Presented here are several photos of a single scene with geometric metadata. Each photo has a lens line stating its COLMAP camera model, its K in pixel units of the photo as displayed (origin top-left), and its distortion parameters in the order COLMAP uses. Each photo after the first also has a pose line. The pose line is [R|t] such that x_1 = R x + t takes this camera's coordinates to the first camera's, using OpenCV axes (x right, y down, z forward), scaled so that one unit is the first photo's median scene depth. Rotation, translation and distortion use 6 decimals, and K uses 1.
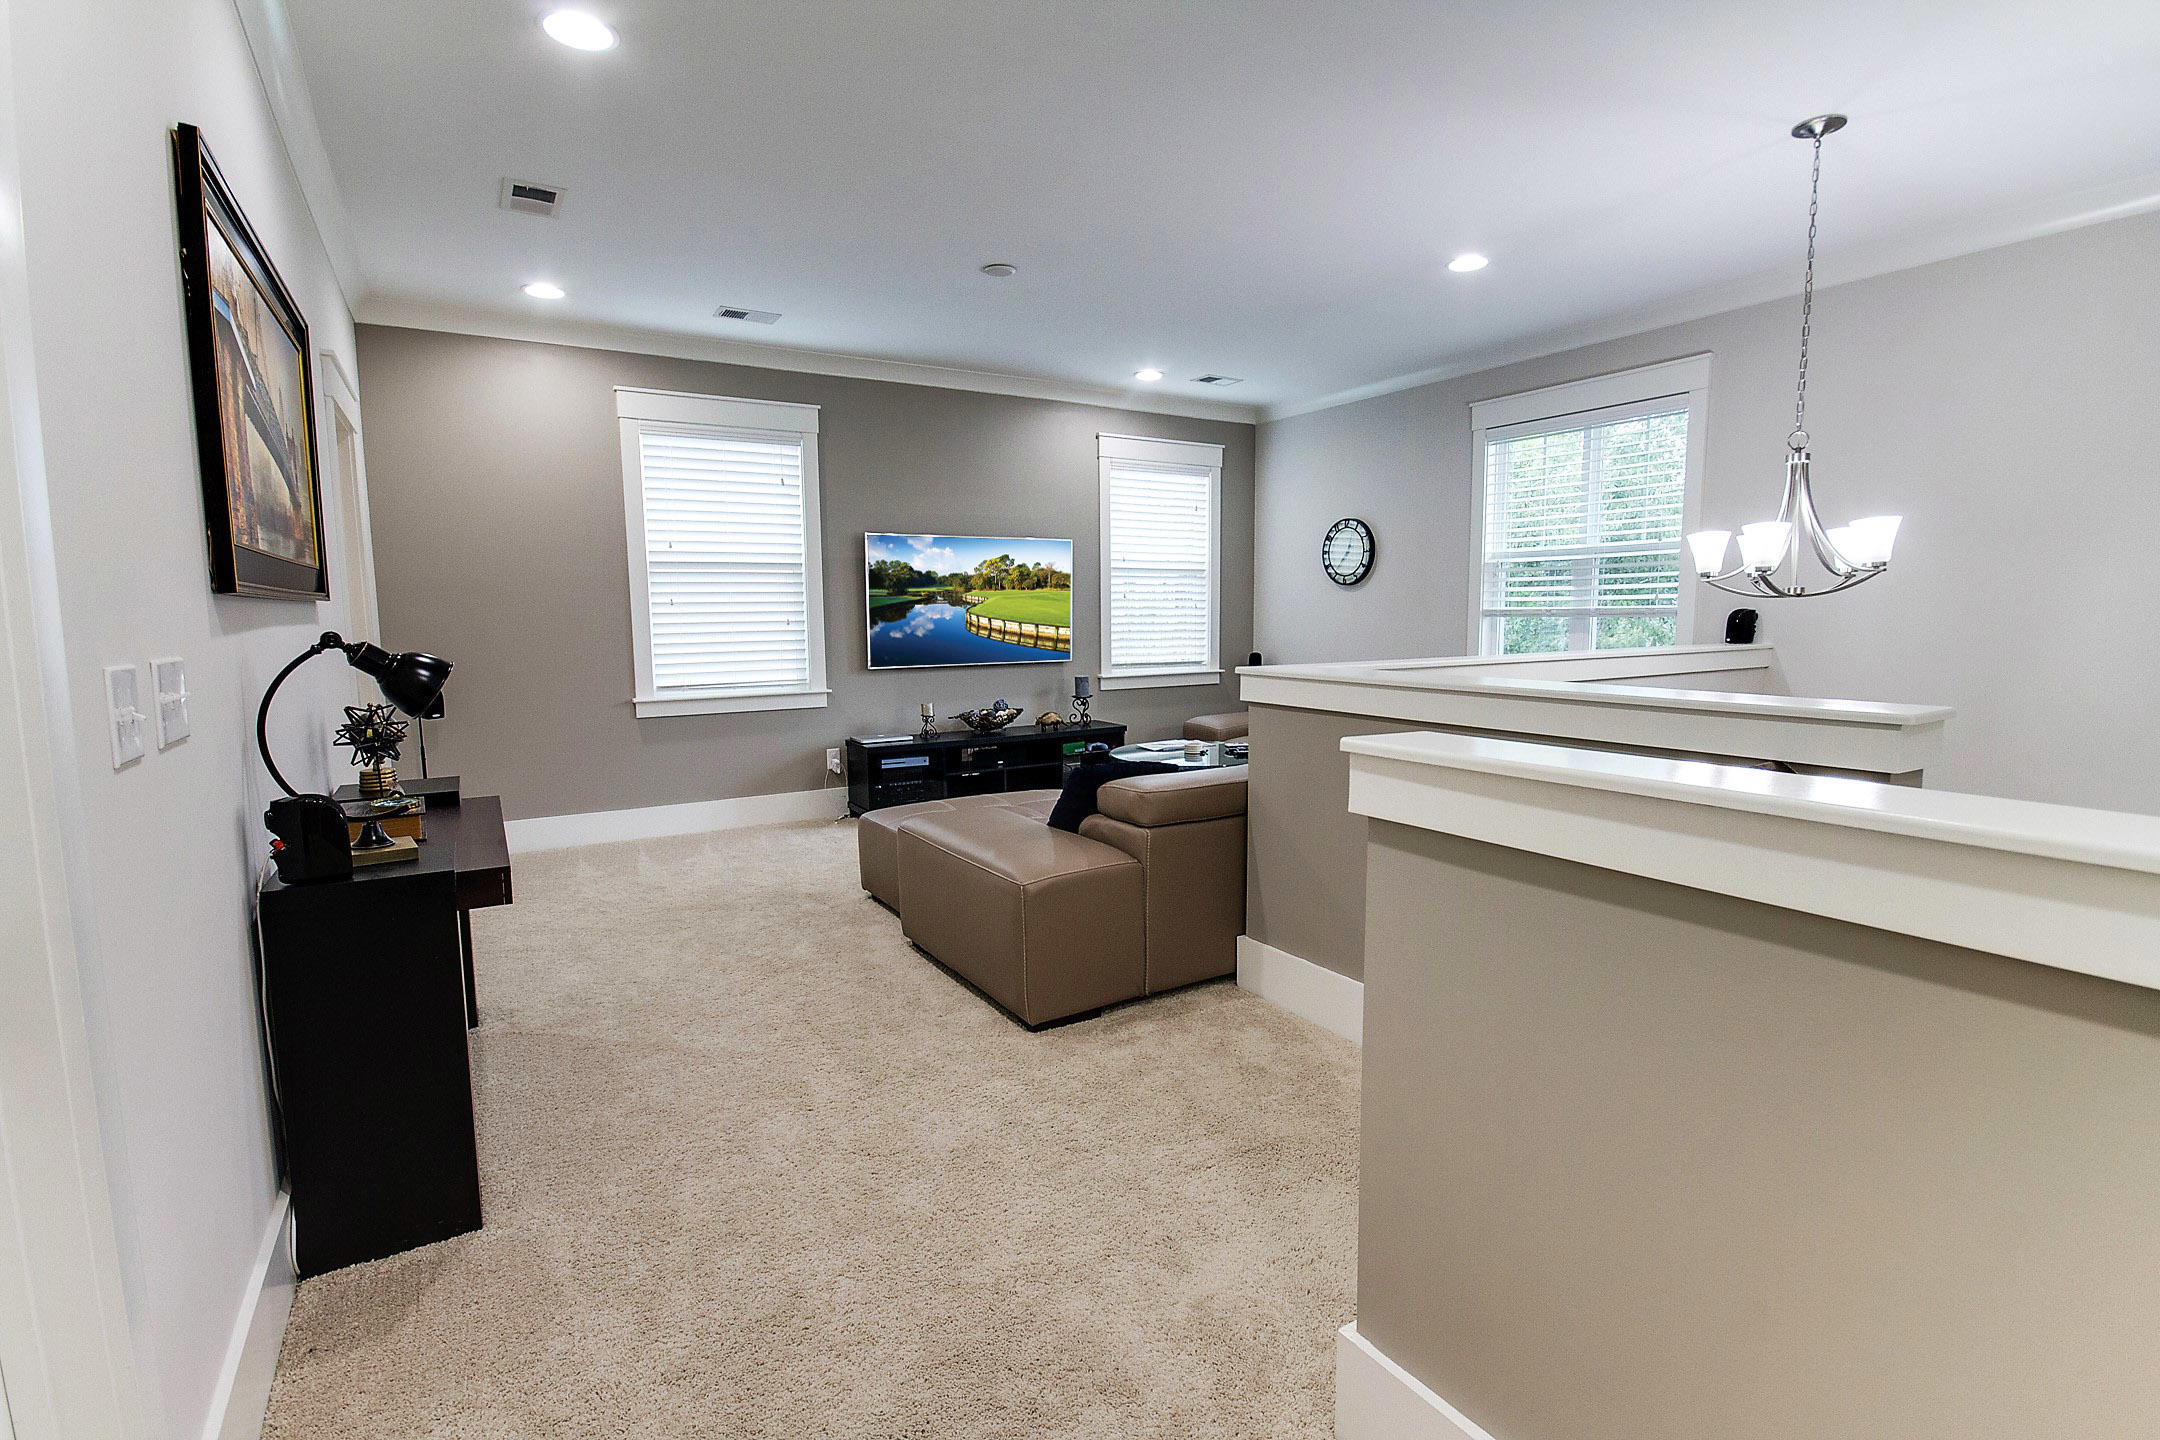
lens RADIAL K [[1006.1, 0, 1081.9], [0, 1006.1, 714.2], [0, 0, 1]] dist [-0.018256, 0.000120]
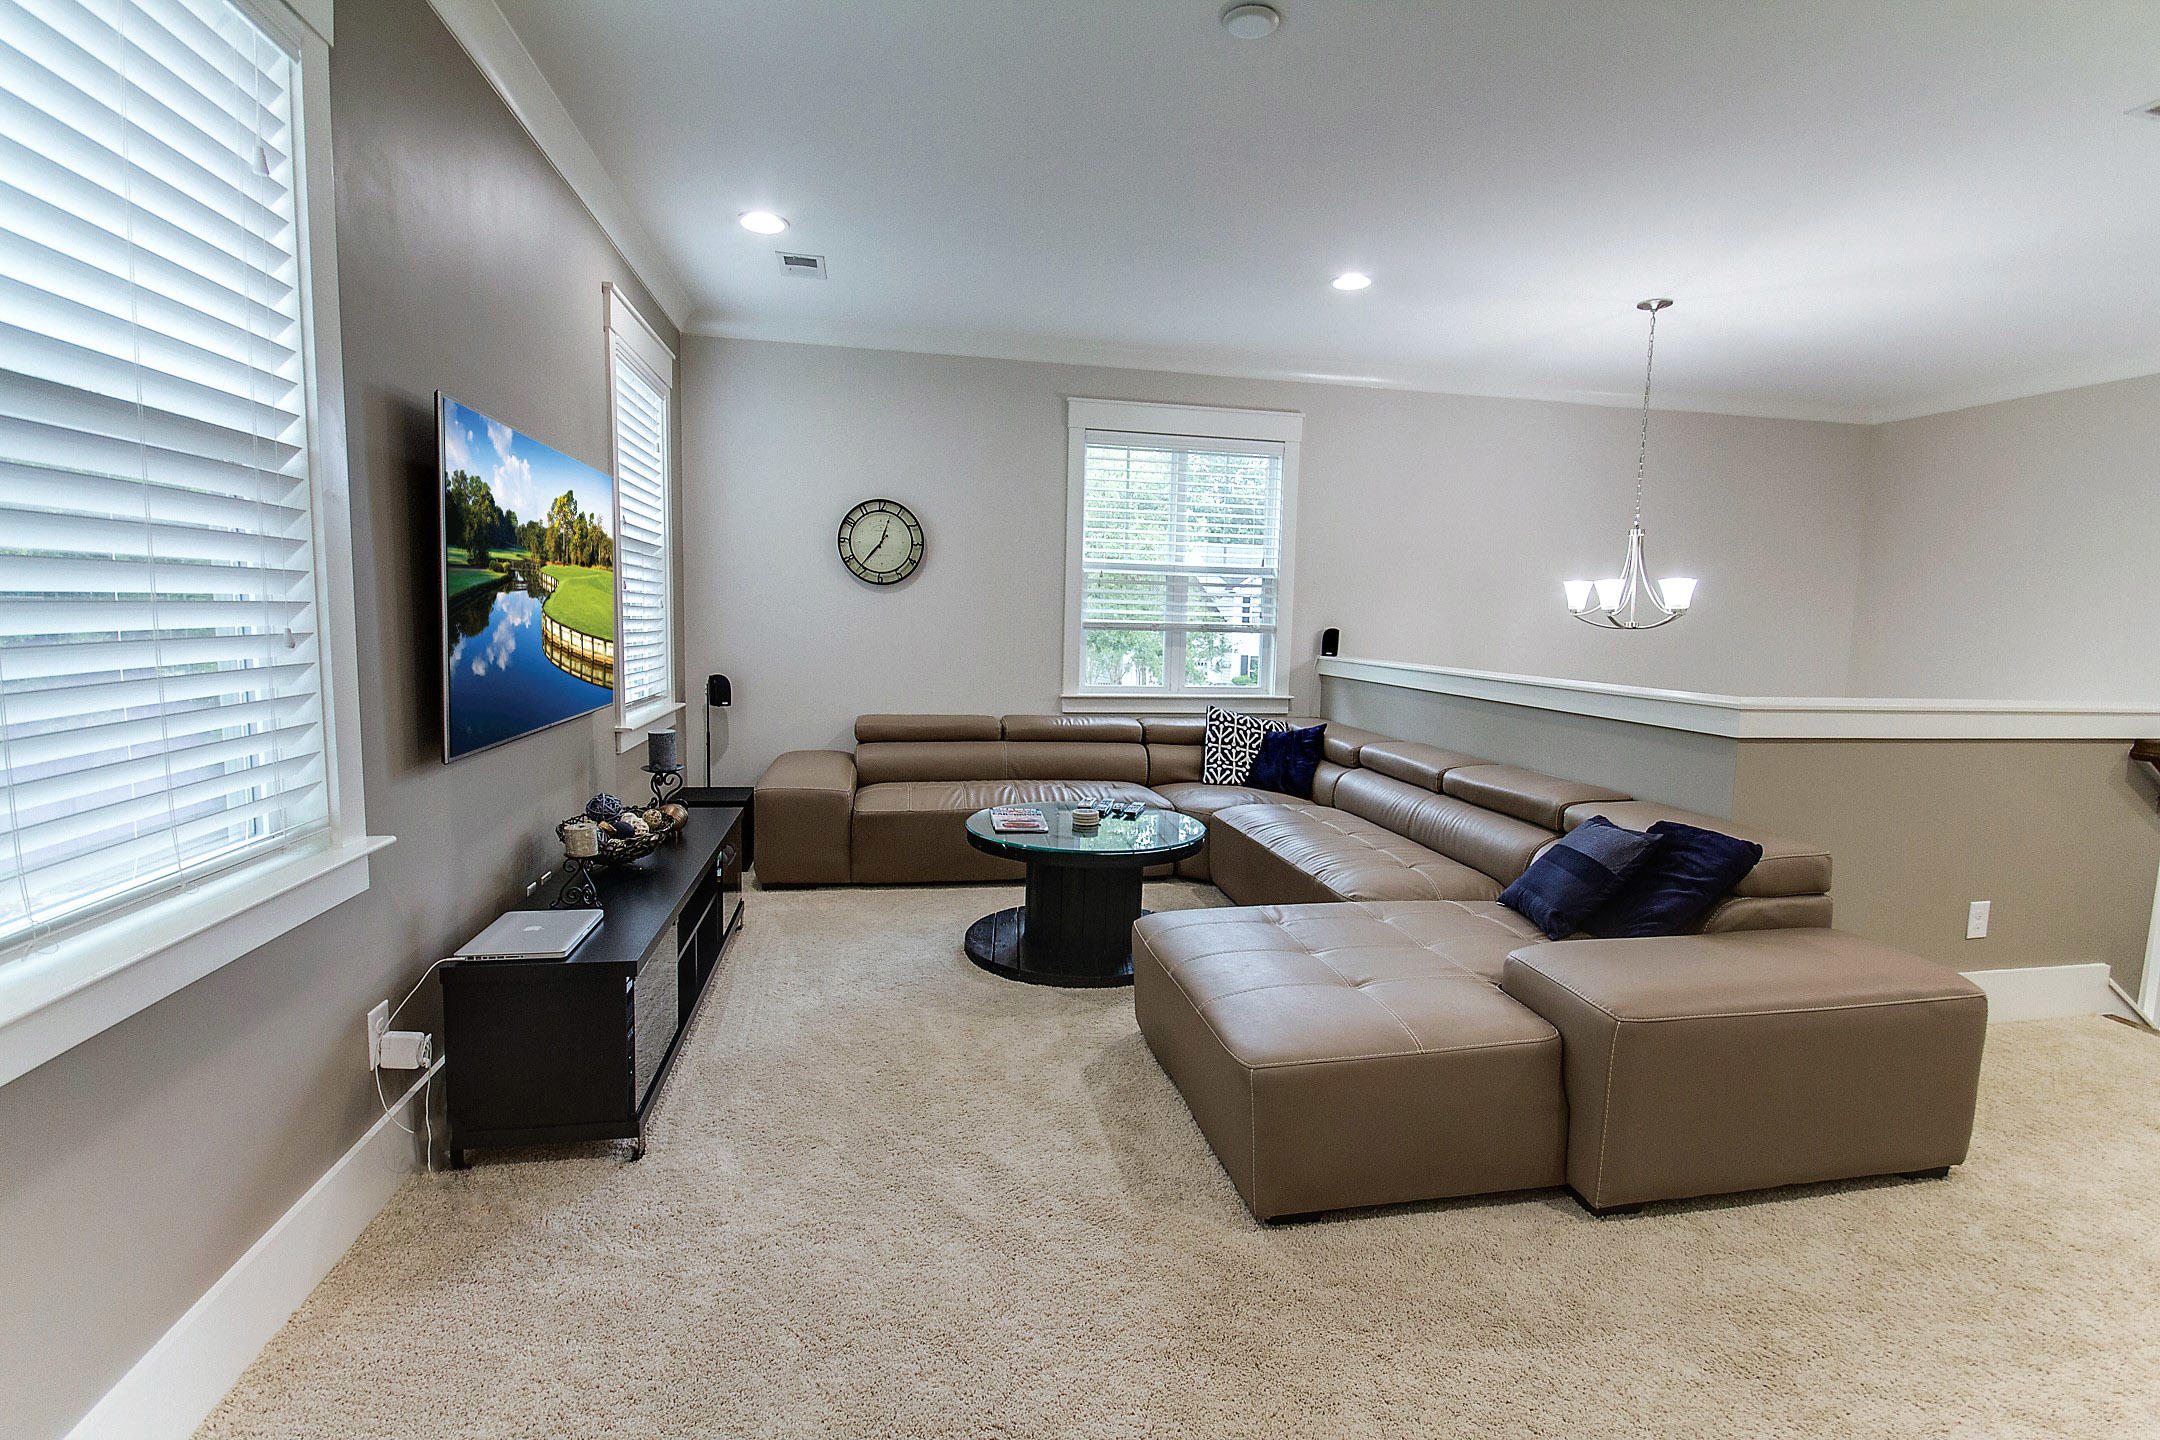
lens RADIAL K [[1006.1, 0, 1089.0], [0, 1006.1, 732.4], [0, 0, 1]] dist [-0.018256, 0.000120]
pose [[0.329155, -0.092249, 0.939759, -0.476659], [0.067035, 0.994988, 0.074191, -0.067399], [-0.941893, 0.038576, 0.333690, 0.650847]]
